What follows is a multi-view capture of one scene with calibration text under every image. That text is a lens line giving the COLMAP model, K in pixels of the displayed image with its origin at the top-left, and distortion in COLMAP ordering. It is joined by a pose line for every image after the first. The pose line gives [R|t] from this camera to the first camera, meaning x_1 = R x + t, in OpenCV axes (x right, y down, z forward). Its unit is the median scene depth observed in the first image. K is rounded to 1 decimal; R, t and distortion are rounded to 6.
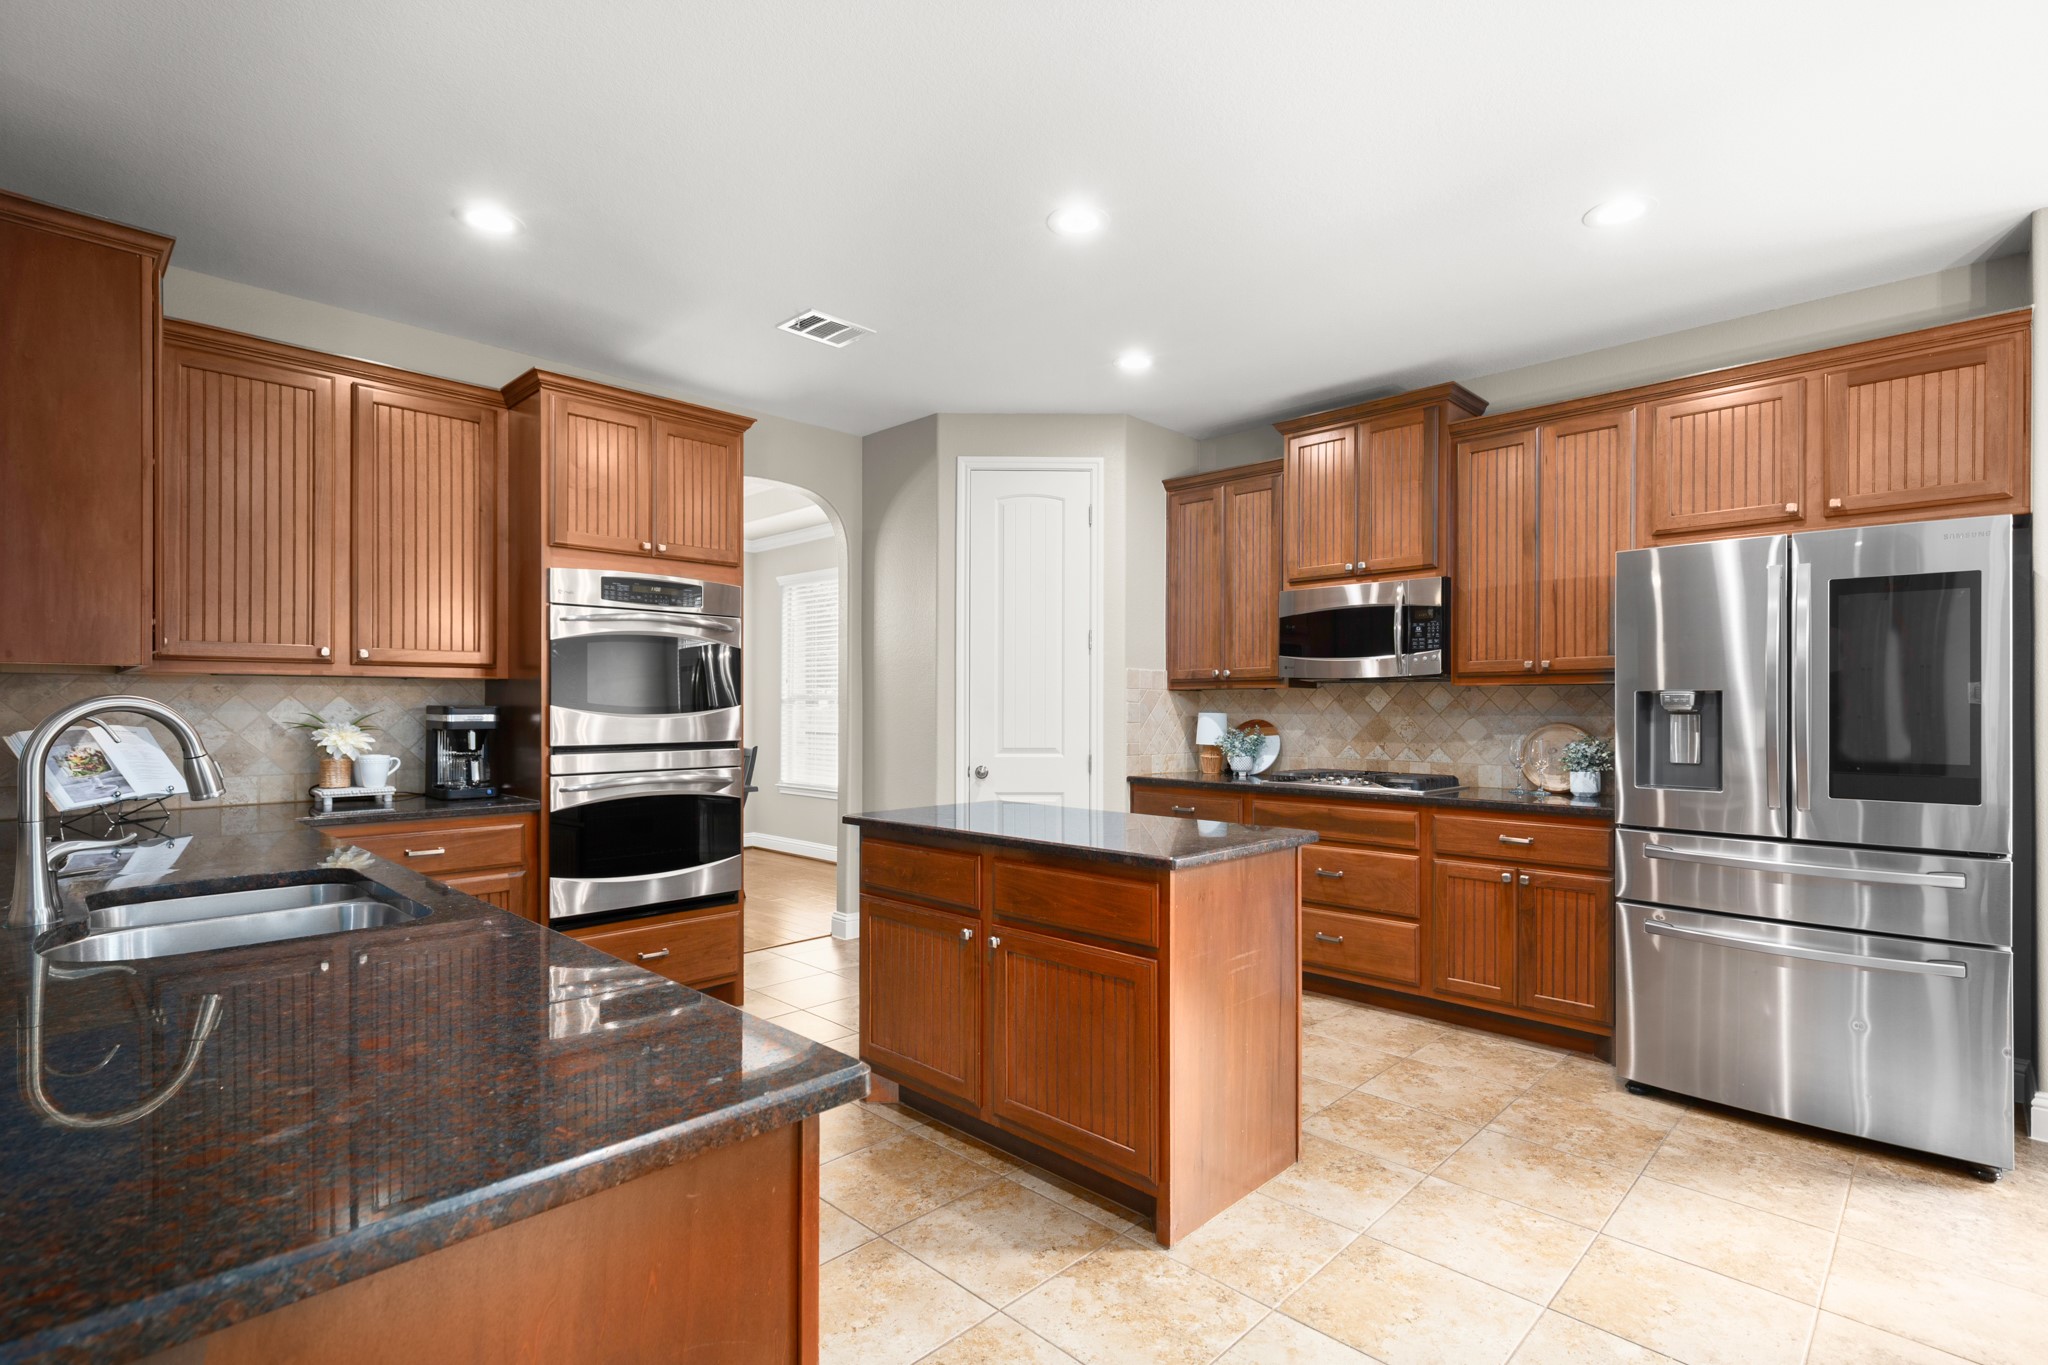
lens RADIAL K [[949.0, 0, 1068.8], [0, 949.0, 706.5], [0, 0, 1]] dist [-0.008071, 0.002306]
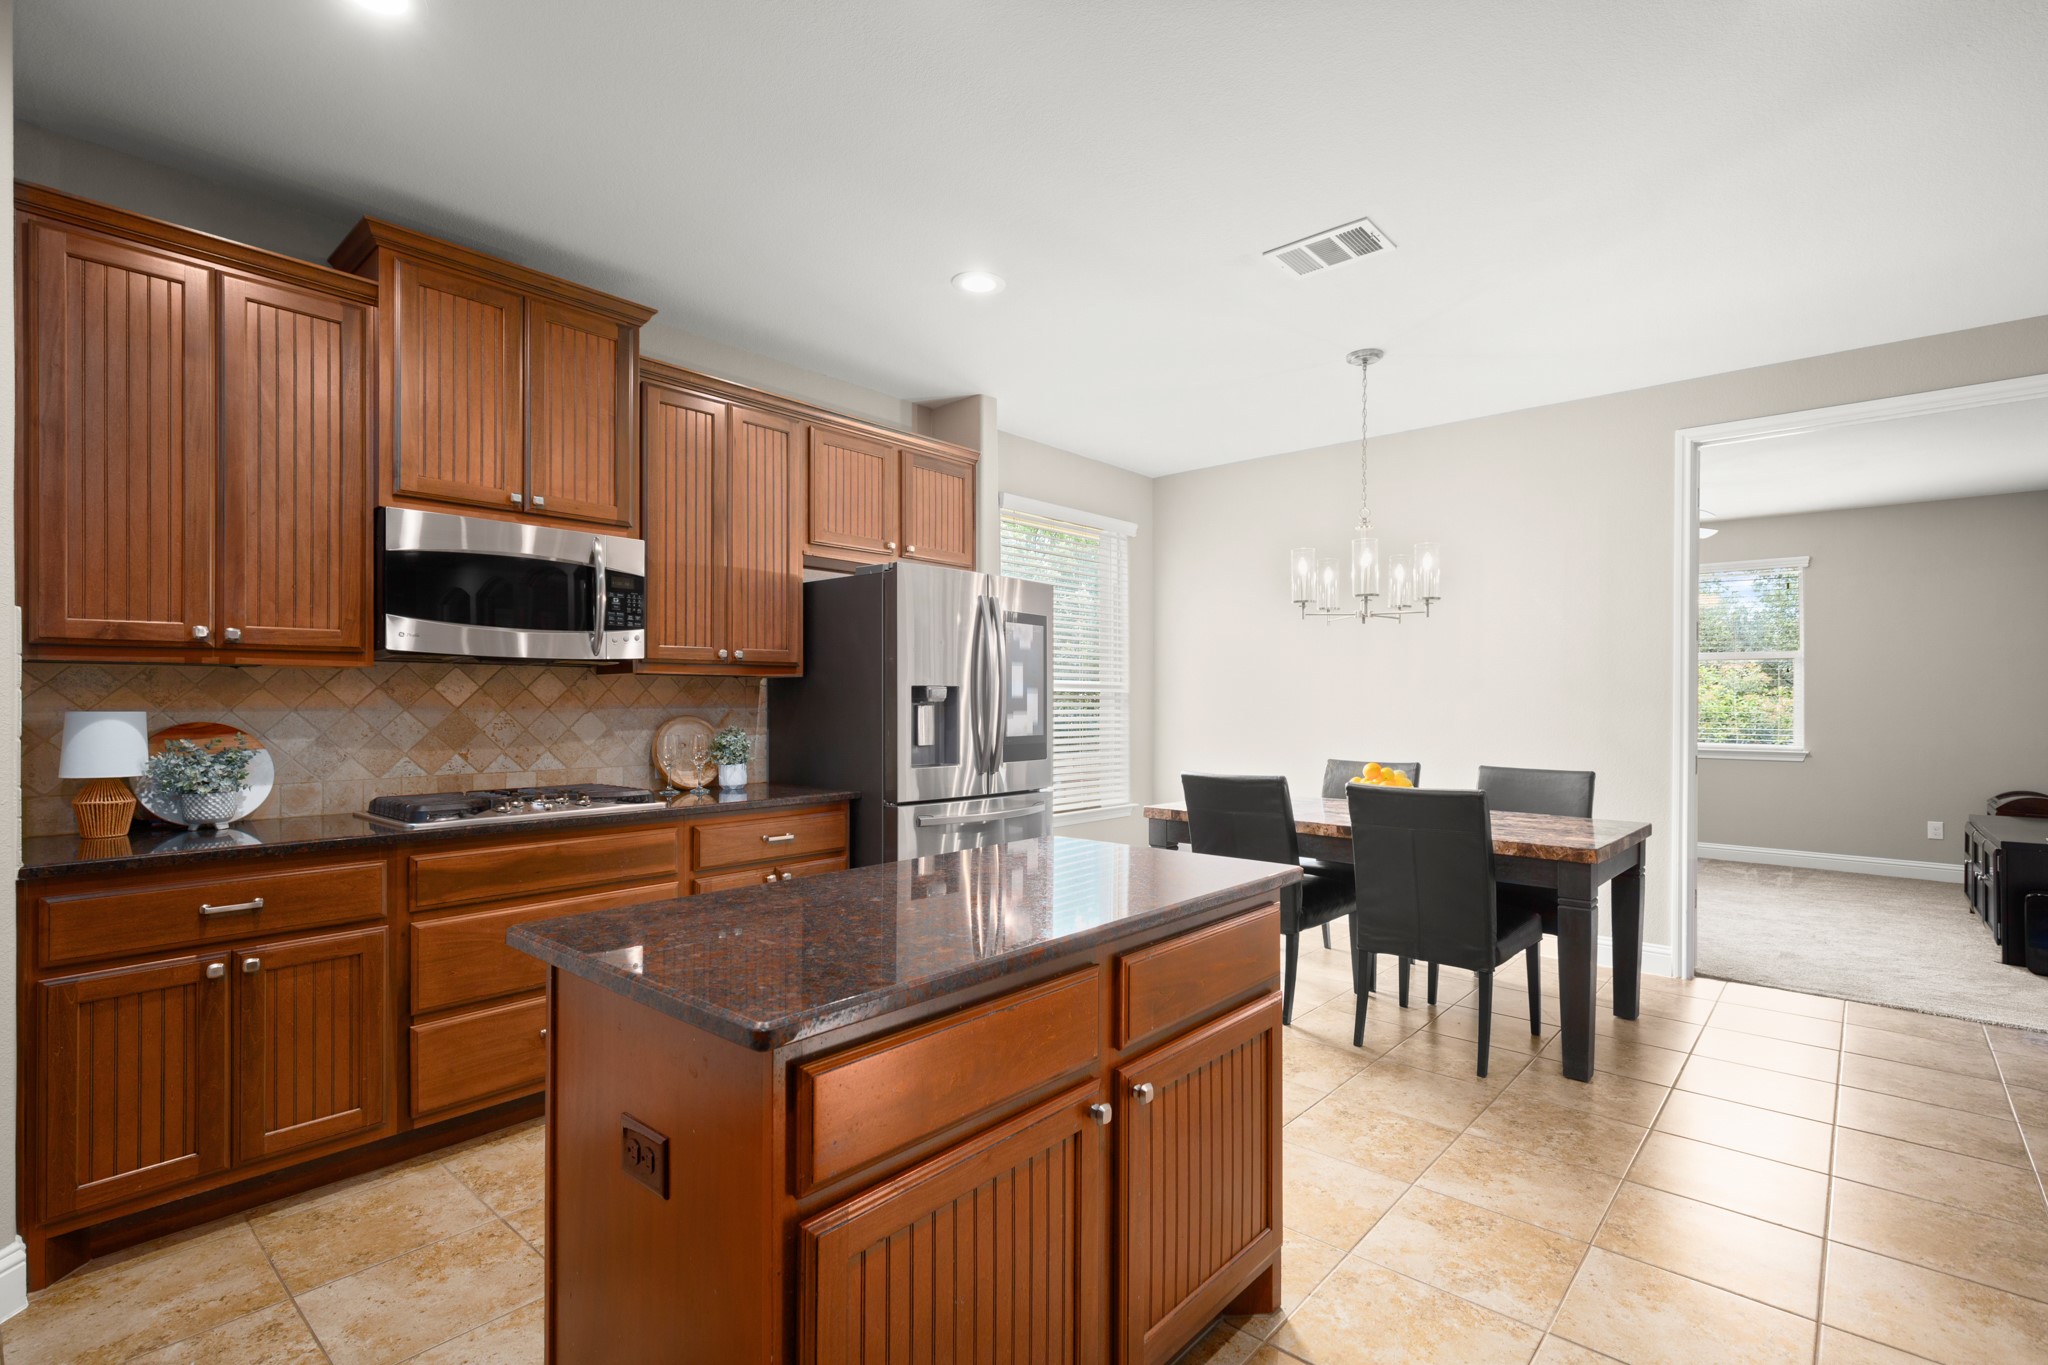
lens RADIAL K [[949.0, 0, 1026.9], [0, 949.0, 695.9], [0, 0, 1]] dist [-0.008071, 0.002306]
pose [[-0.032154, -0.000818, 0.999483, -0.433364], [-0.002944, 0.999995, 0.000723, -0.003931], [-0.999479, -0.002920, -0.032157, 0.684409]]
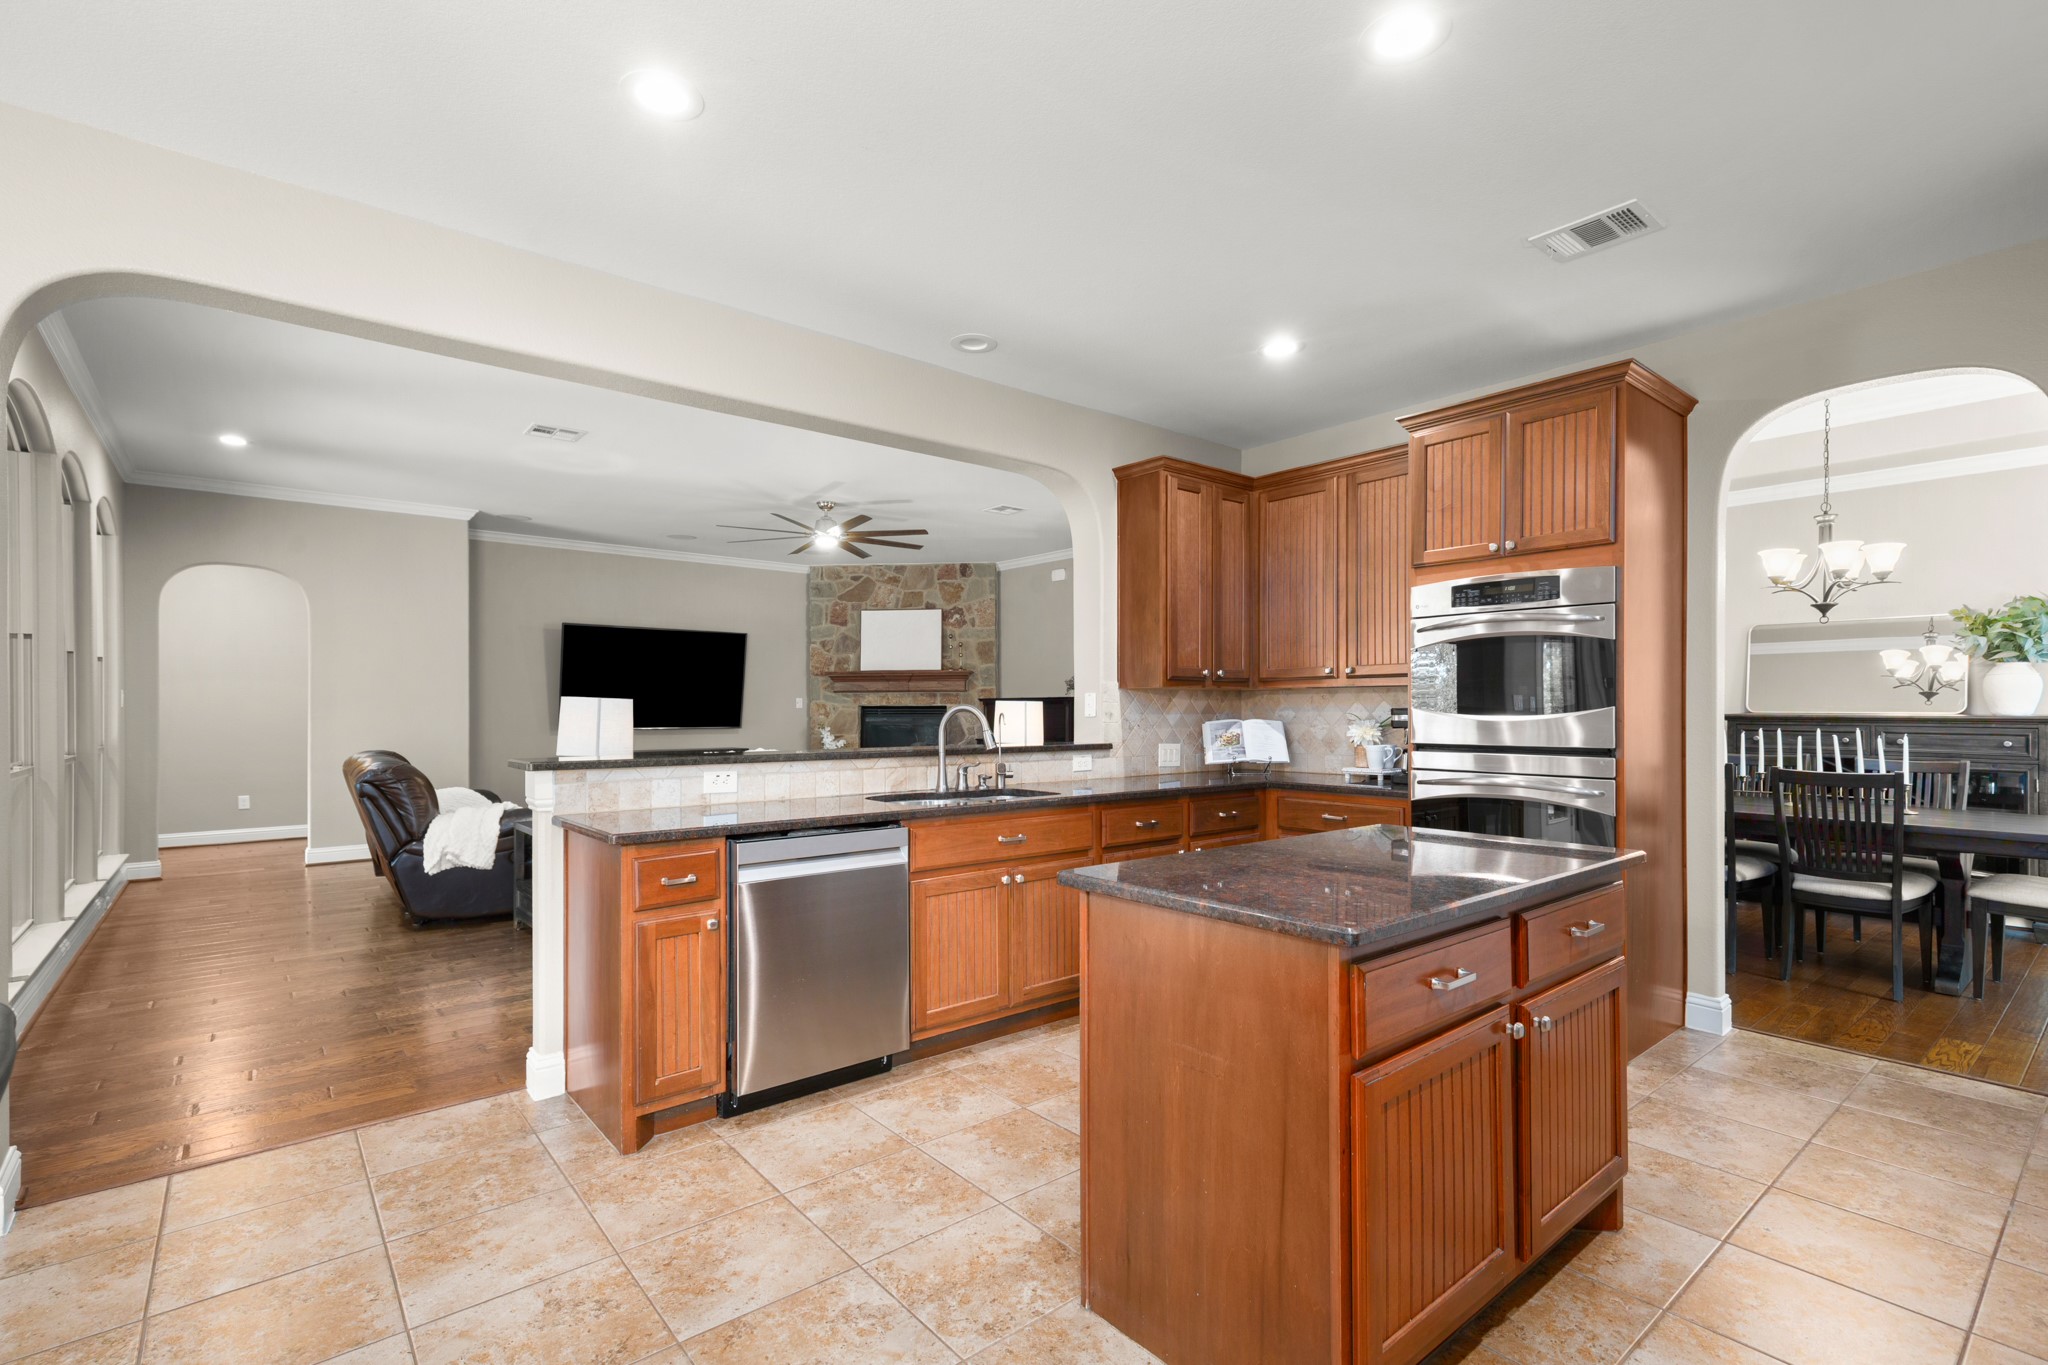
lens RADIAL K [[941.4, 0, 1020.9], [0, 941.4, 697.5], [0, 0, 1]] dist [-0.009357, 0.003981]
pose [[-0.130628, -0.014244, -0.991329, 0.575691], [-0.000847, 0.999898, -0.014255, 0.003654], [0.991431, -0.001023, -0.130627, 0.604328]]
